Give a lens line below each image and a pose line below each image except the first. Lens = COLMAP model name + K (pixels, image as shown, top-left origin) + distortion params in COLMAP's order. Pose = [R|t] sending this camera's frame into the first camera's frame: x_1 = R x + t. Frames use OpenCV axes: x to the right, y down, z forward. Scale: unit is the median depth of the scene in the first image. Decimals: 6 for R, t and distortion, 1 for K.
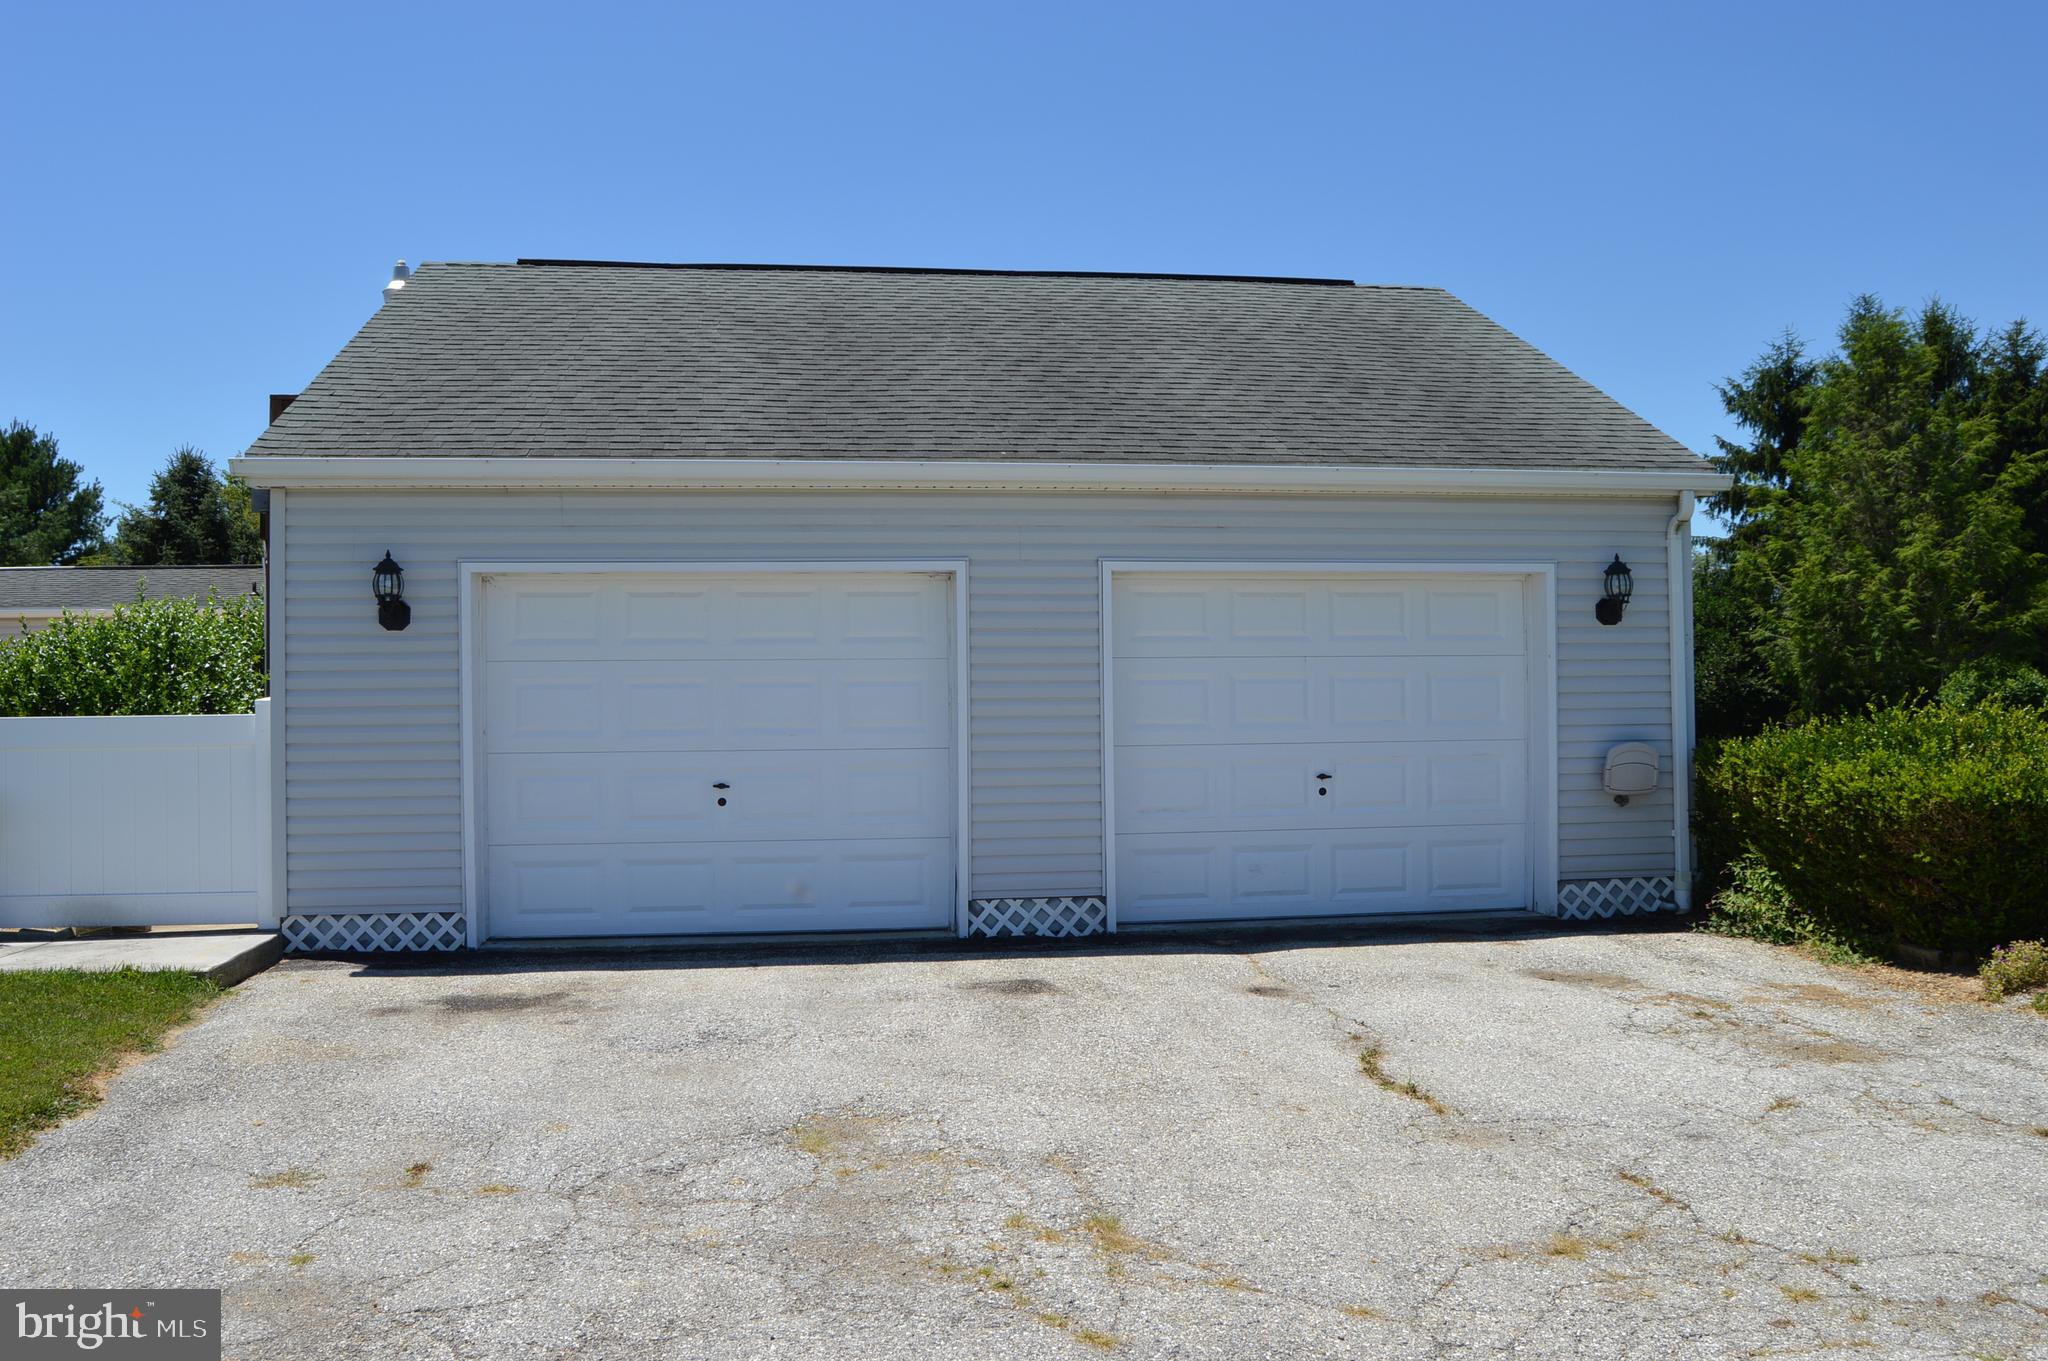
lens RADIAL K [[1637.4, 0, 1036.6], [0, 1637.4, 683.9], [0, 0, 1]] dist [-0.102135, 0.043334]
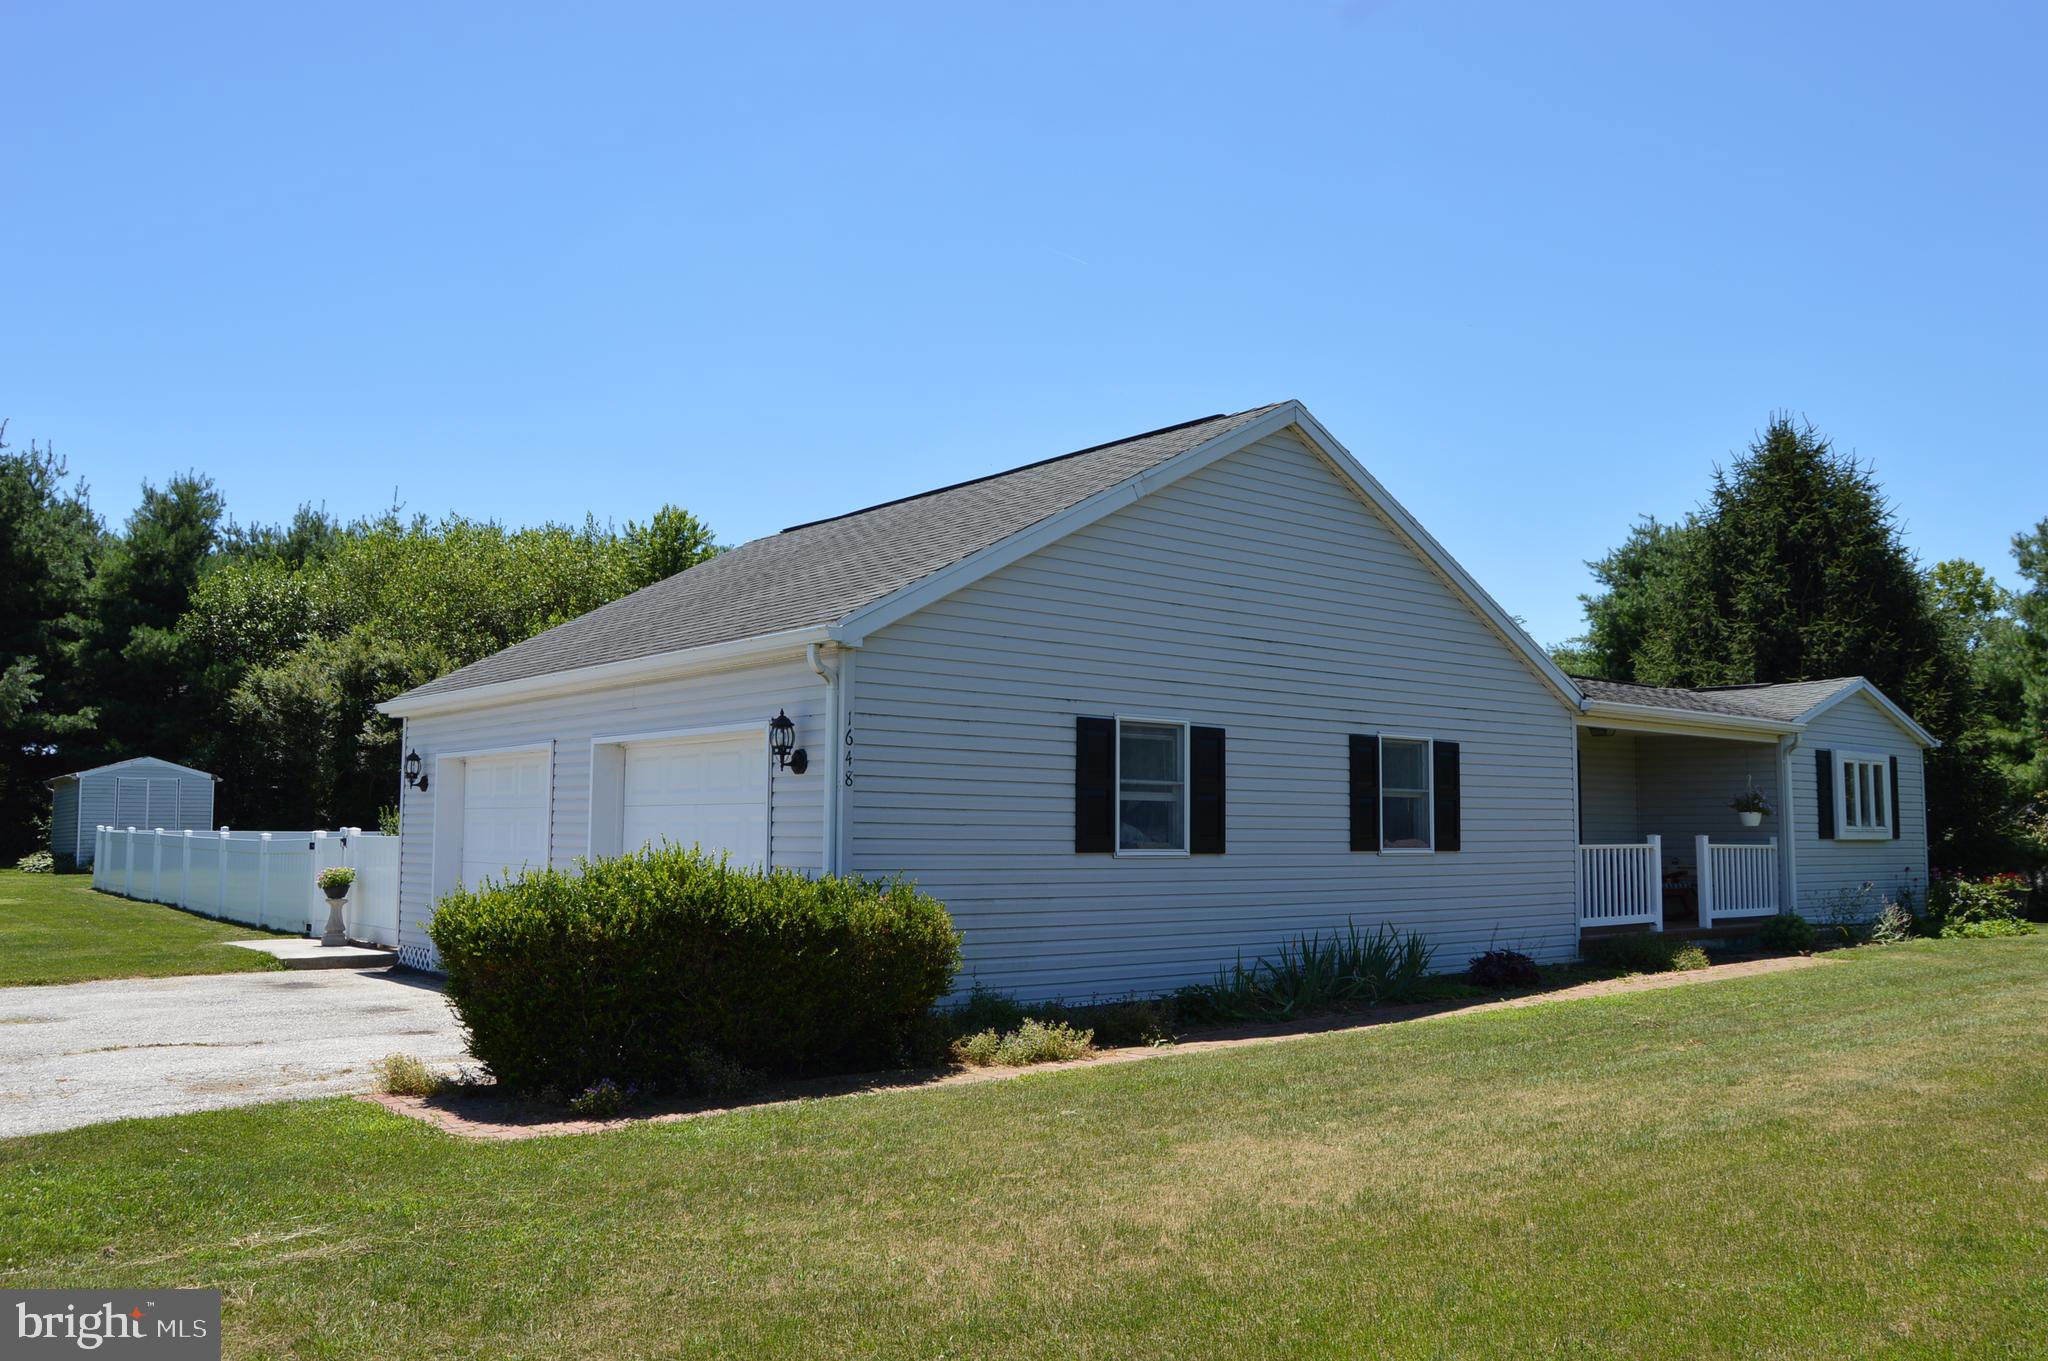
lens RADIAL K [[1637.4, 0, 1027.6], [0, 1637.4, 684.5], [0, 0, 1]] dist [-0.102135, 0.043334]
pose [[0.522306, -0.065167, -0.850264, 1.446258], [-0.000834, 0.997036, -0.076928, -0.012888], [0.852758, 0.040889, 0.520704, 0.589577]]
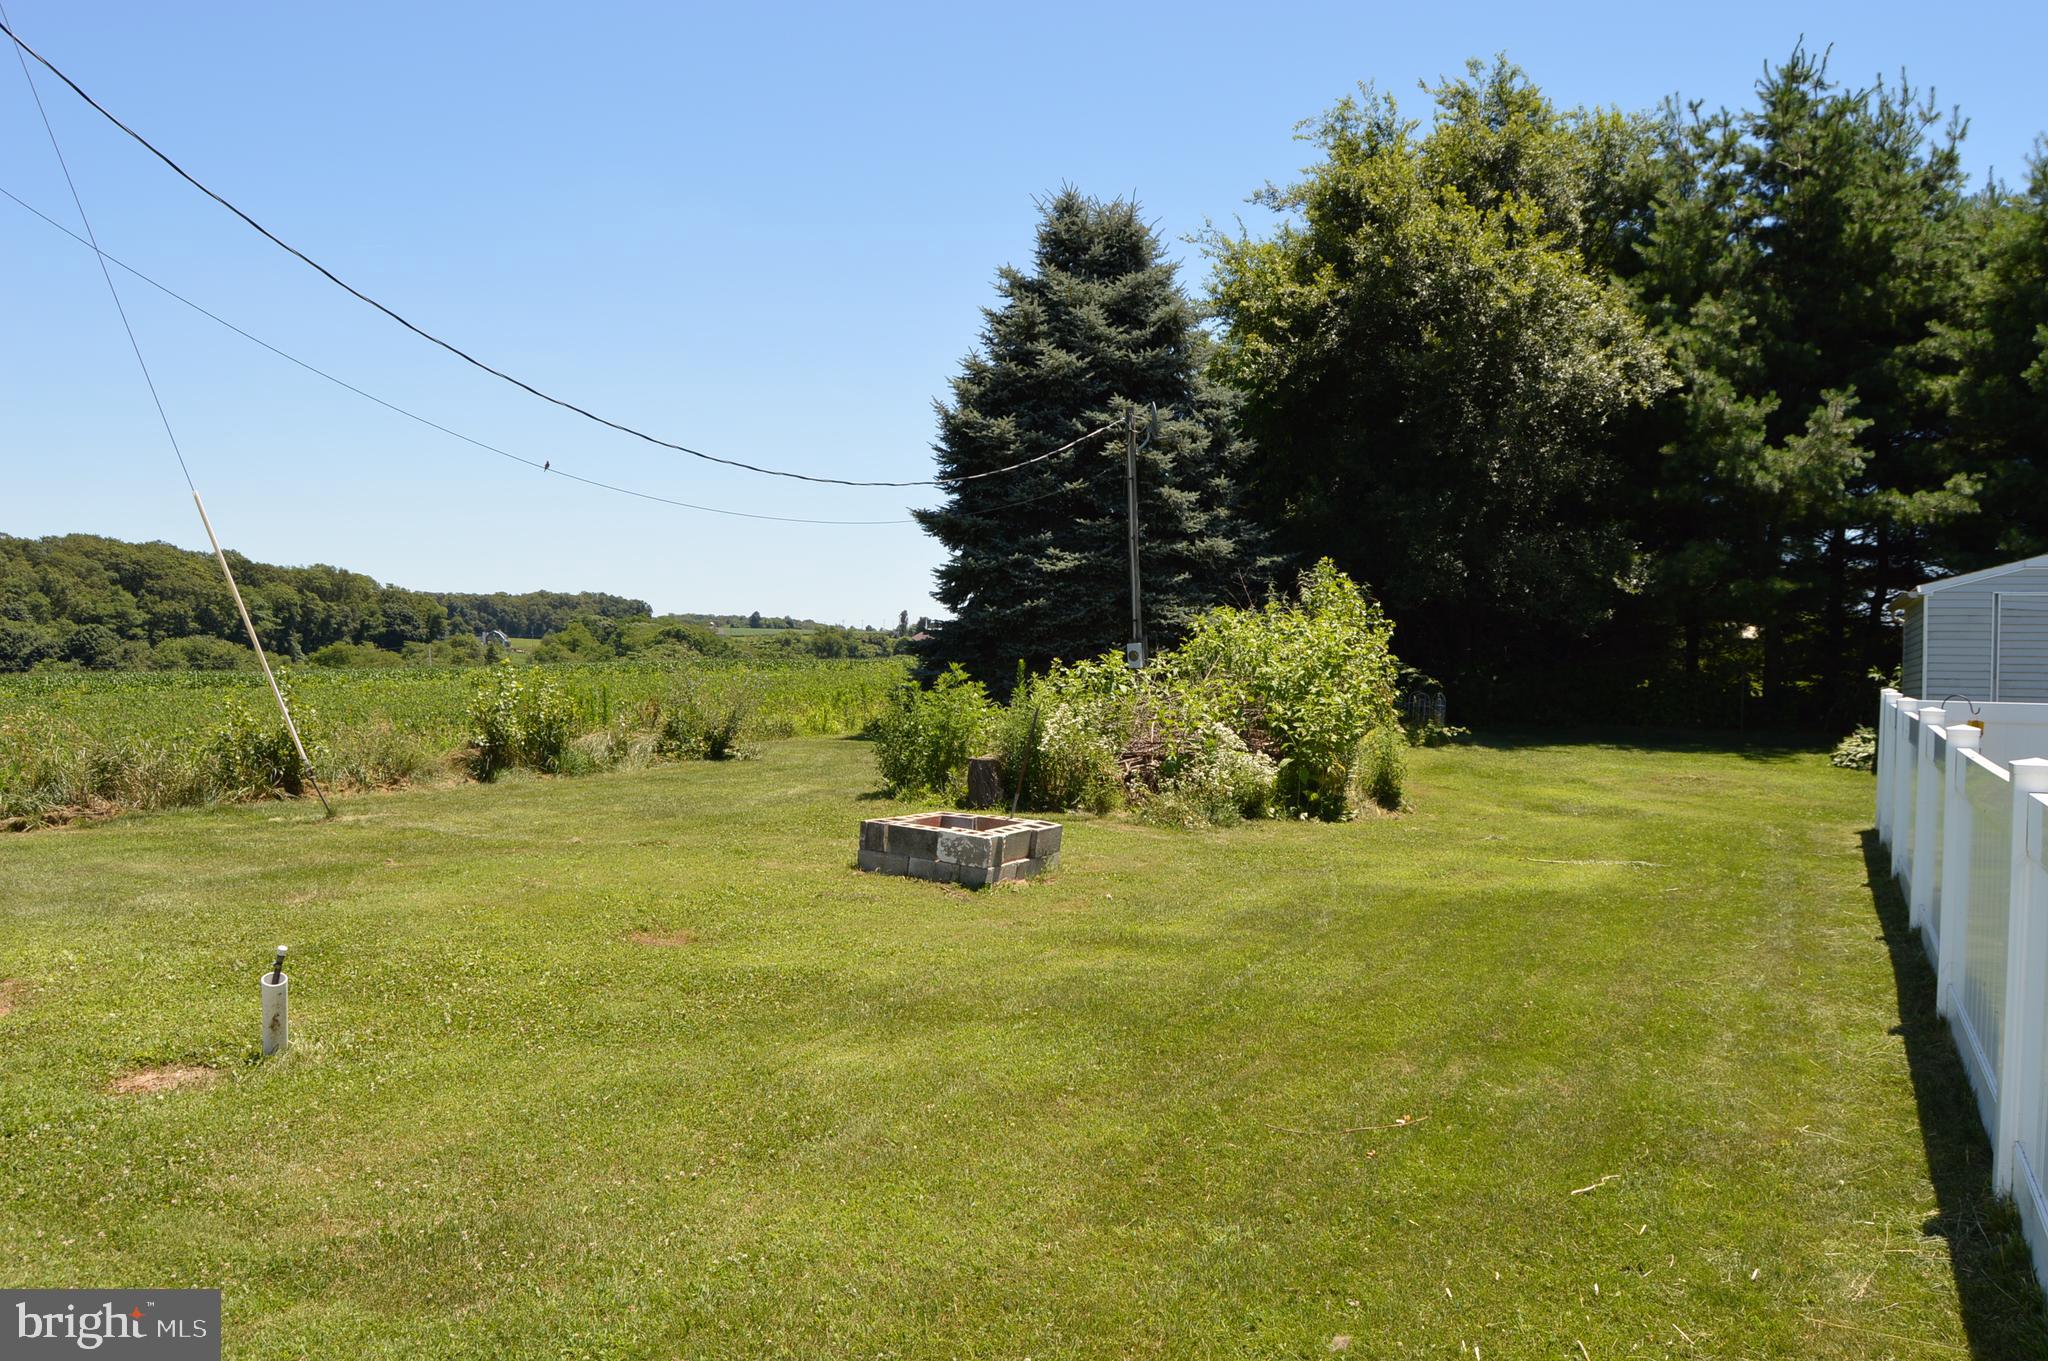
lens RADIAL K [[1637.4, 0, 1017.1], [0, 1637.4, 688.9], [0, 0, 1]] dist [-0.102135, 0.043334]
pose [[-0.561670, 0.018478, -0.827155, -0.755486], [-0.004831, 0.999660, 0.025613, -0.006033], [0.827347, 0.018382, -0.561390, 0.840509]]
